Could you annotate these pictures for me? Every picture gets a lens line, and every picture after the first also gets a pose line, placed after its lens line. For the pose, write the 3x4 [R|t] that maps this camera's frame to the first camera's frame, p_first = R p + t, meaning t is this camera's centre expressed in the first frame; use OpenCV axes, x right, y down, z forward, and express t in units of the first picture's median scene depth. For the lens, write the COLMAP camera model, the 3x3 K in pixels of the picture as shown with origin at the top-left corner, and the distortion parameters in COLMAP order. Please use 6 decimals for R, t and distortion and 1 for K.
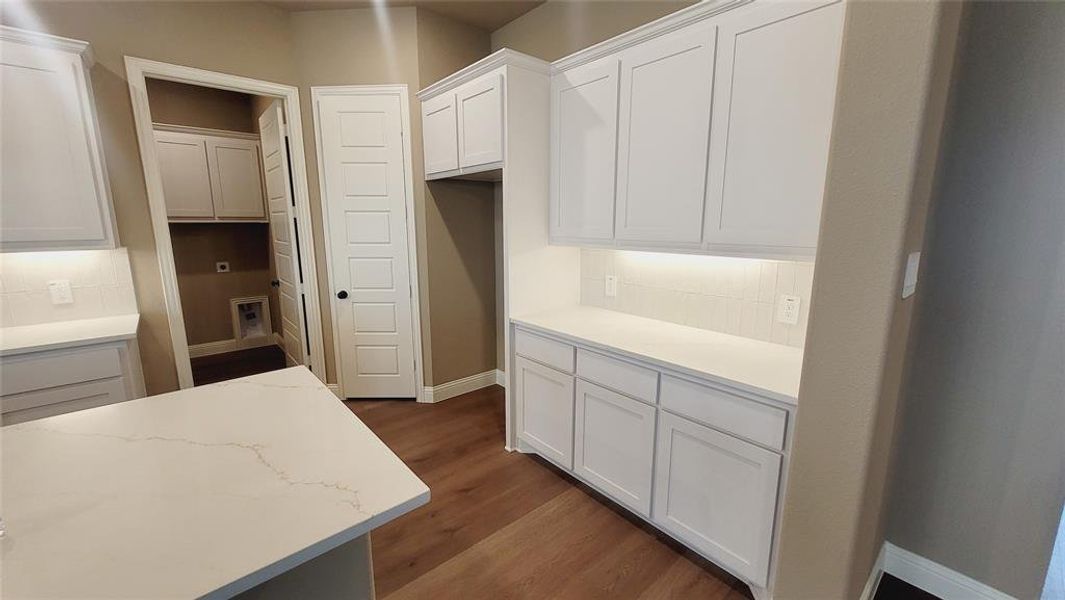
lens RADIAL K [[419.4, 0, 528.8], [0, 419.4, 297.8], [0, 0, 1]] dist [0.000813, -0.000133]
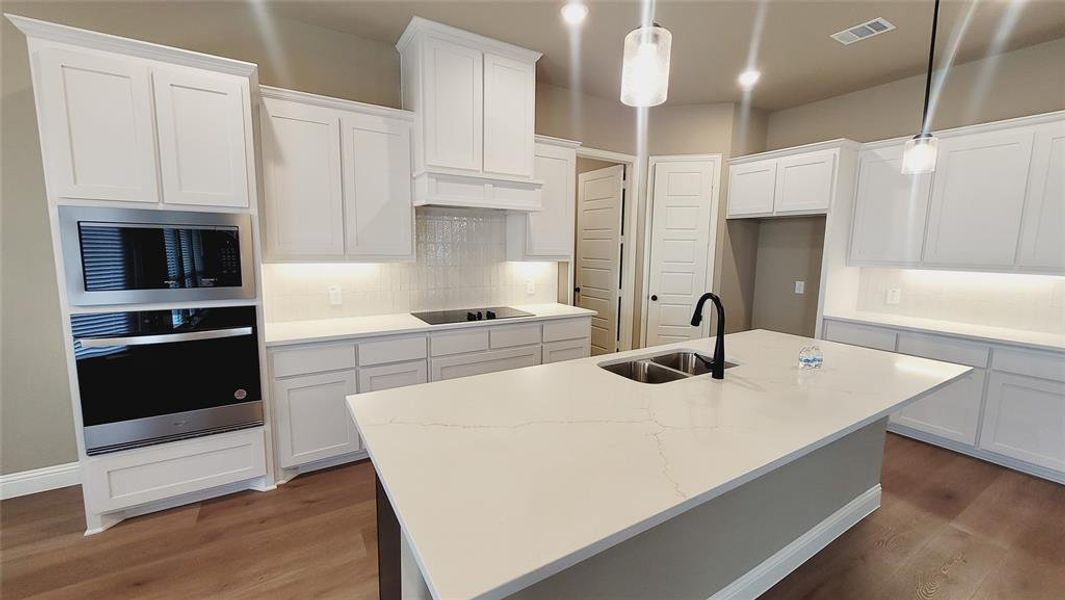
lens RADIAL K [[419.4, 0, 528.8], [0, 419.4, 297.8], [0, 0, 1]] dist [0.000813, -0.000133]
pose [[0.986211, 0.036265, -0.161472, -0.733561], [-0.045969, 0.997328, -0.056769, 0.106273], [0.158982, 0.063409, 0.985243, -0.530709]]
